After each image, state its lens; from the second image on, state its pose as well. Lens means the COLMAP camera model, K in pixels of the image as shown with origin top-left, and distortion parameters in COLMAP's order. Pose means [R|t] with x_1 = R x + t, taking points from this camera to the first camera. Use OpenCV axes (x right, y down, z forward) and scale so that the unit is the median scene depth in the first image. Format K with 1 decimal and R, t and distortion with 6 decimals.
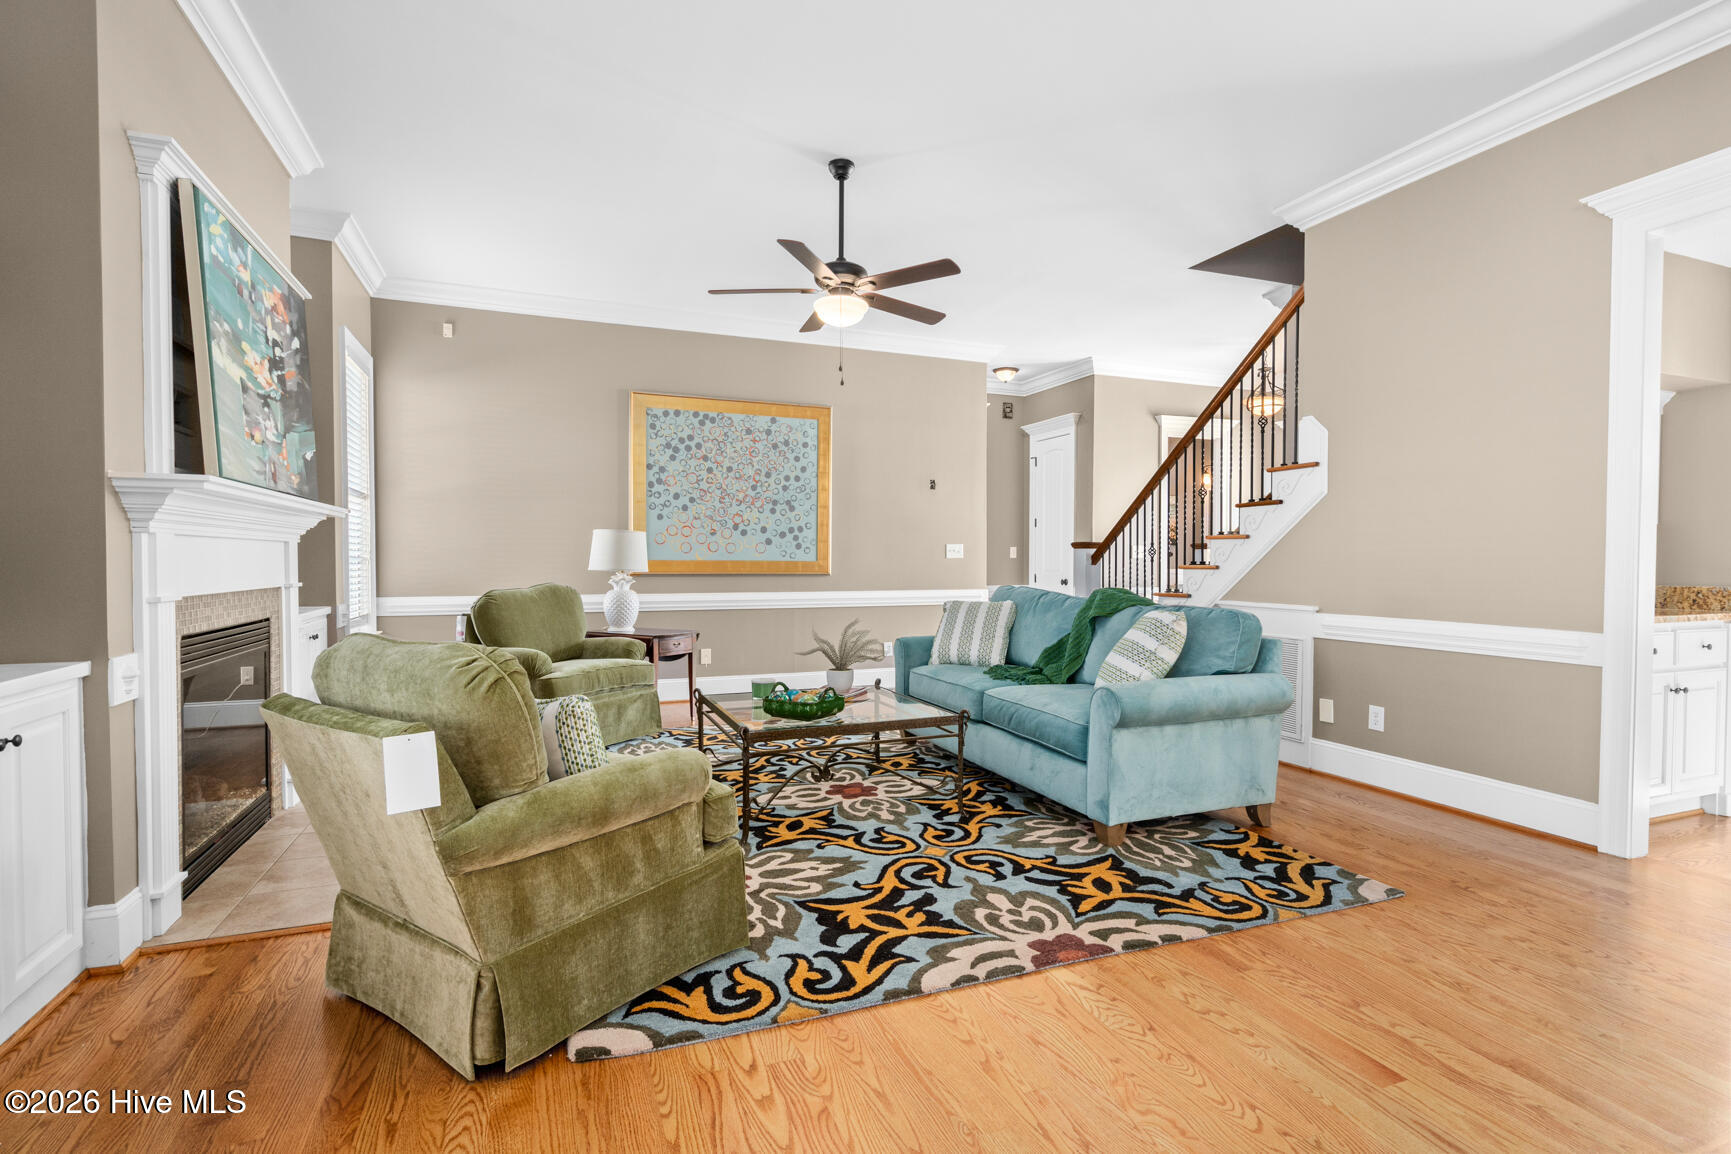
lens RADIAL K [[828.4, 0, 887.8], [0, 828.4, 581.6], [0, 0, 1]] dist [-0.002581, 0.003018]
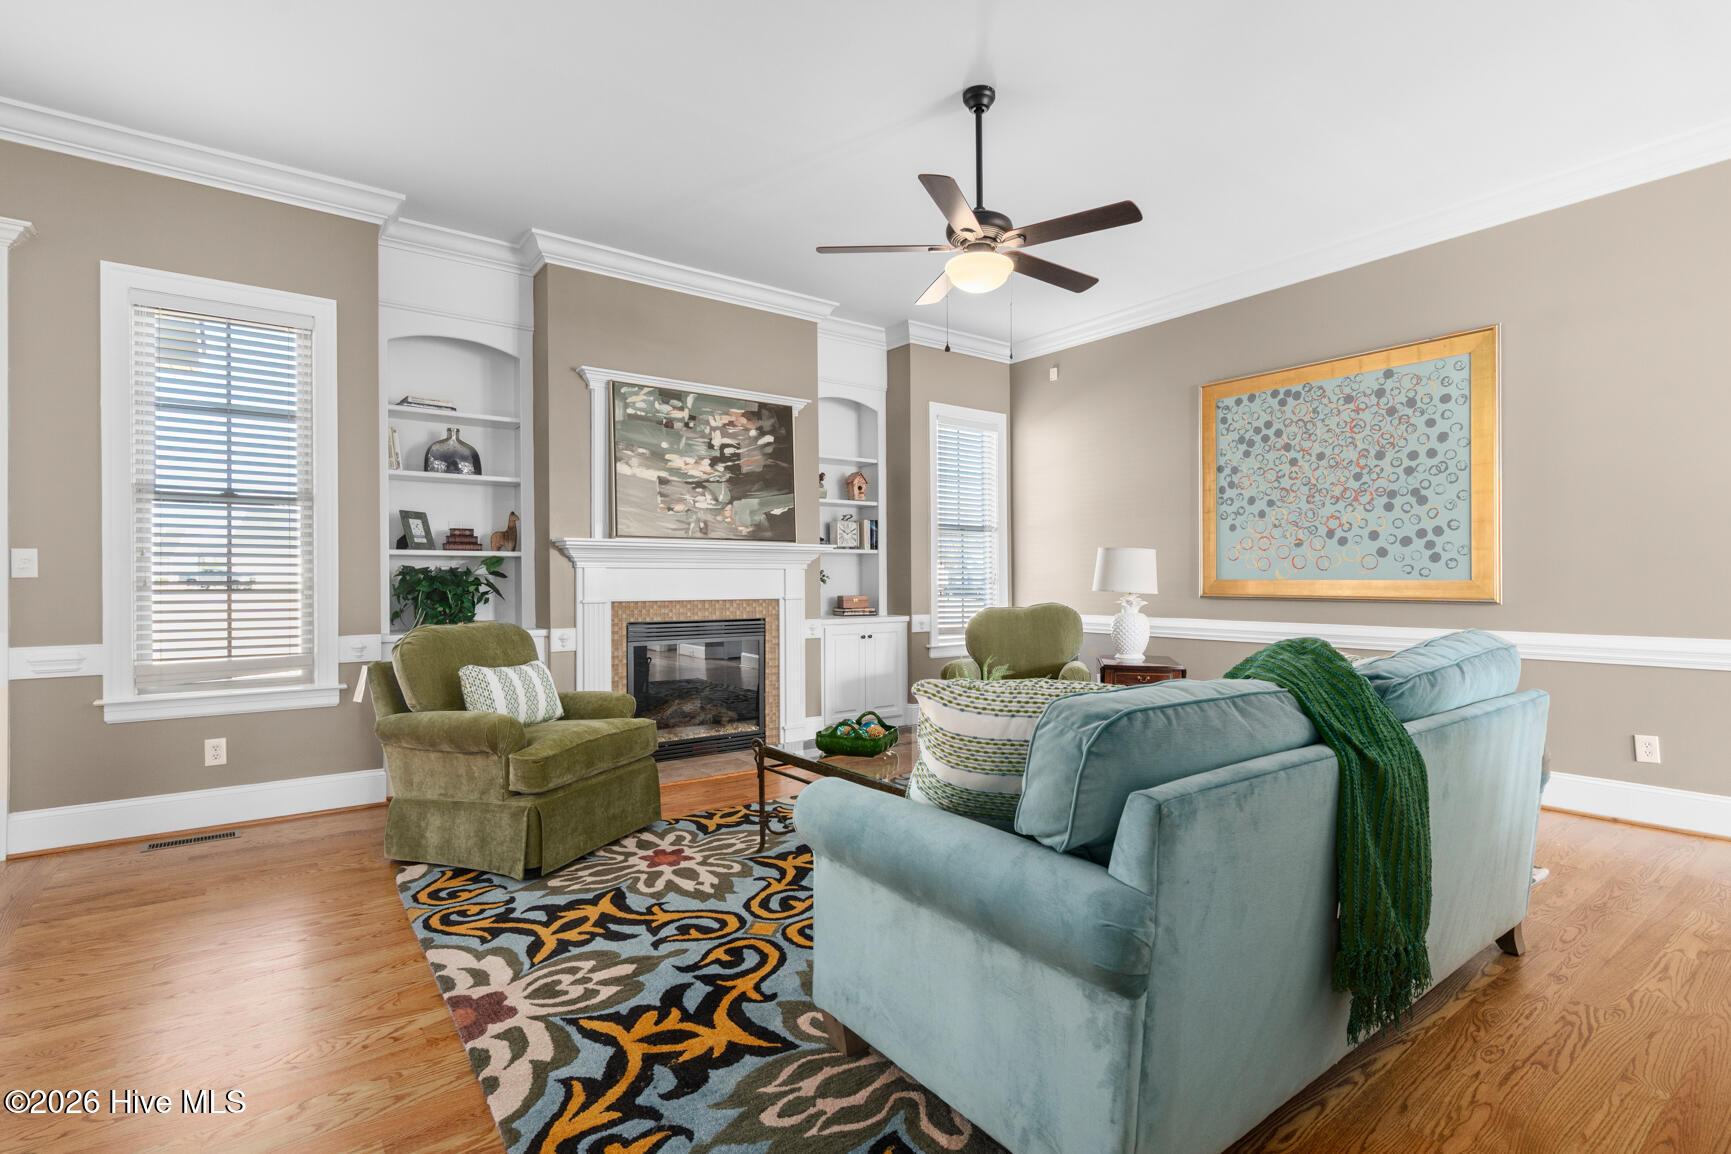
lens RADIAL K [[828.4, 0, 848.2], [0, 828.4, 578.7], [0, 0, 1]] dist [-0.002581, 0.003018]
pose [[0.229453, -0.004761, -0.973308, 0.922860], [-0.022875, 0.999685, -0.010283, -0.020689], [0.973051, 0.024624, 0.229272, 0.914415]]
